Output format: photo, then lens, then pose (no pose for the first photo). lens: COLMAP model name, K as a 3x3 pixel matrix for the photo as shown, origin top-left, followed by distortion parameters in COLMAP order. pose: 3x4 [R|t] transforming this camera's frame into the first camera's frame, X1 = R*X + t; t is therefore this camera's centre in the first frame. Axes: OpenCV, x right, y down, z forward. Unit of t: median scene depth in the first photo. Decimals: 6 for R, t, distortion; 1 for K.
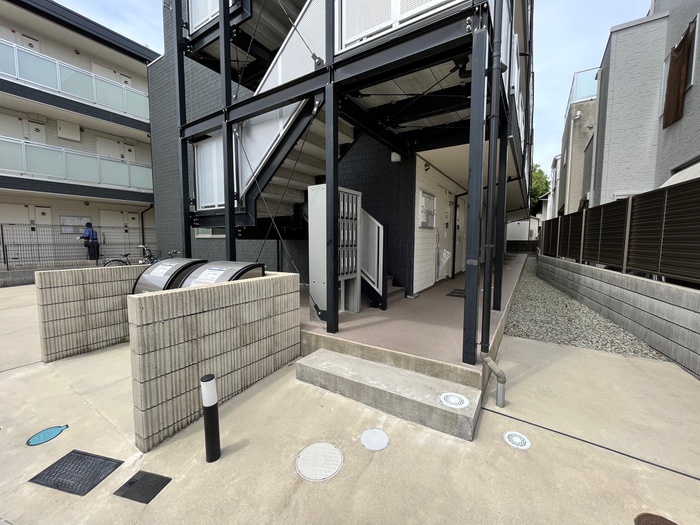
lens RADIAL K [[285.5, 0, 351.2], [0, 285.5, 261.4], [0, 0, 1]] dist [-0.003154, 0.000006]
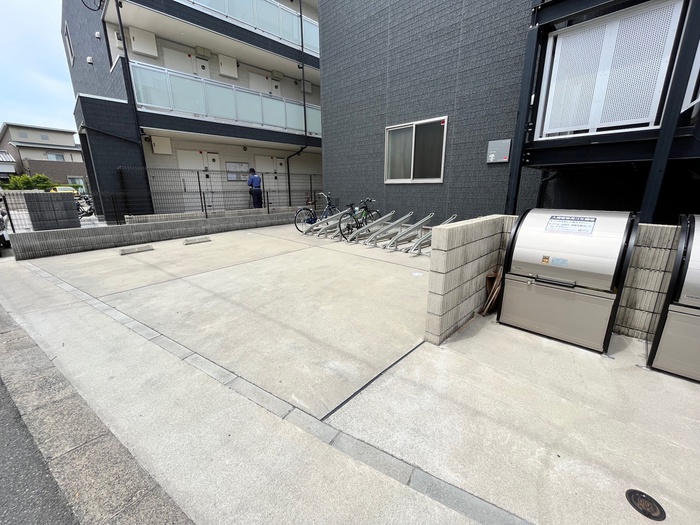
lens RADIAL K [[285.5, 0, 349.2], [0, 285.5, 260.7], [0, 0, 1]] dist [-0.003154, 0.000006]
pose [[0.977375, 0.046192, -0.206406, -0.992641], [-0.009022, 0.984078, 0.177506, -0.006539], [0.211319, -0.171628, 0.962231, 0.200899]]
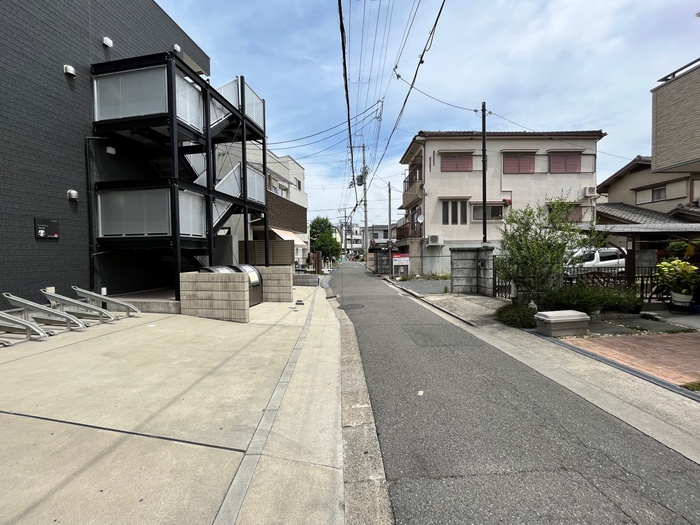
lens RADIAL K [[285.5, 0, 351.0], [0, 285.5, 261.9], [0, 0, 1]] dist [-0.003154, 0.000006]
pose [[-0.393724, -0.026021, 0.918860, -2.593533], [0.079295, 0.994912, 0.062152, -0.081047], [-0.915802, 0.097331, -0.389657, 0.918787]]
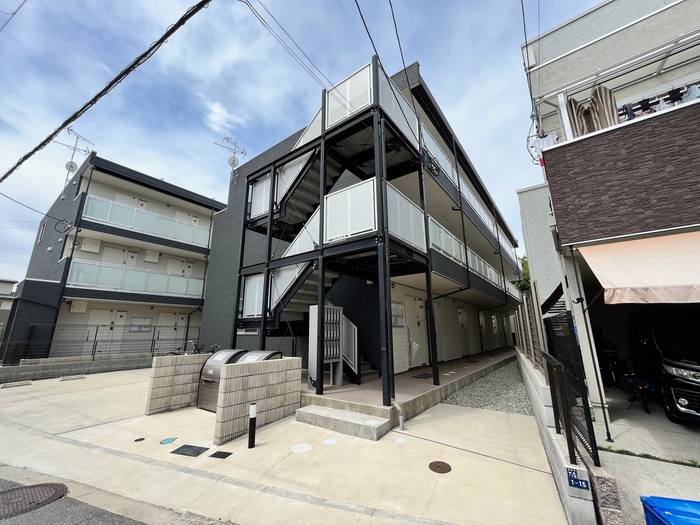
lens RADIAL K [[285.5, 0, 351.9], [0, 285.5, 261.7], [0, 0, 1]] dist [-0.003154, 0.000006]
pose [[0.997607, -0.026197, -0.063990, 0.203825], [0.004758, 0.949266, -0.314440, 0.030264], [0.068981, 0.313383, 0.947118, -0.657539]]
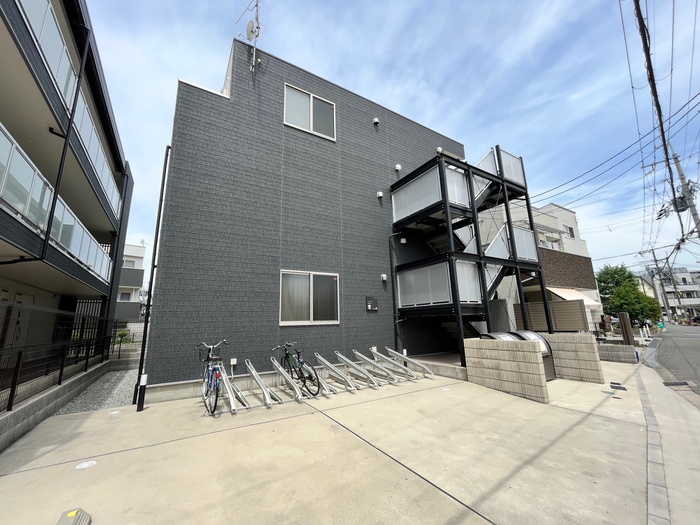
lens RADIAL K [[285.5, 0, 348.2], [0, 285.5, 261.2], [0, 0, 1]] dist [-0.003154, 0.000006]
pose [[0.430141, 0.177140, 0.885212, -2.591862], [0.097494, 0.965710, -0.240623, -0.099606], [-0.897482, 0.189805, 0.398121, 1.036428]]
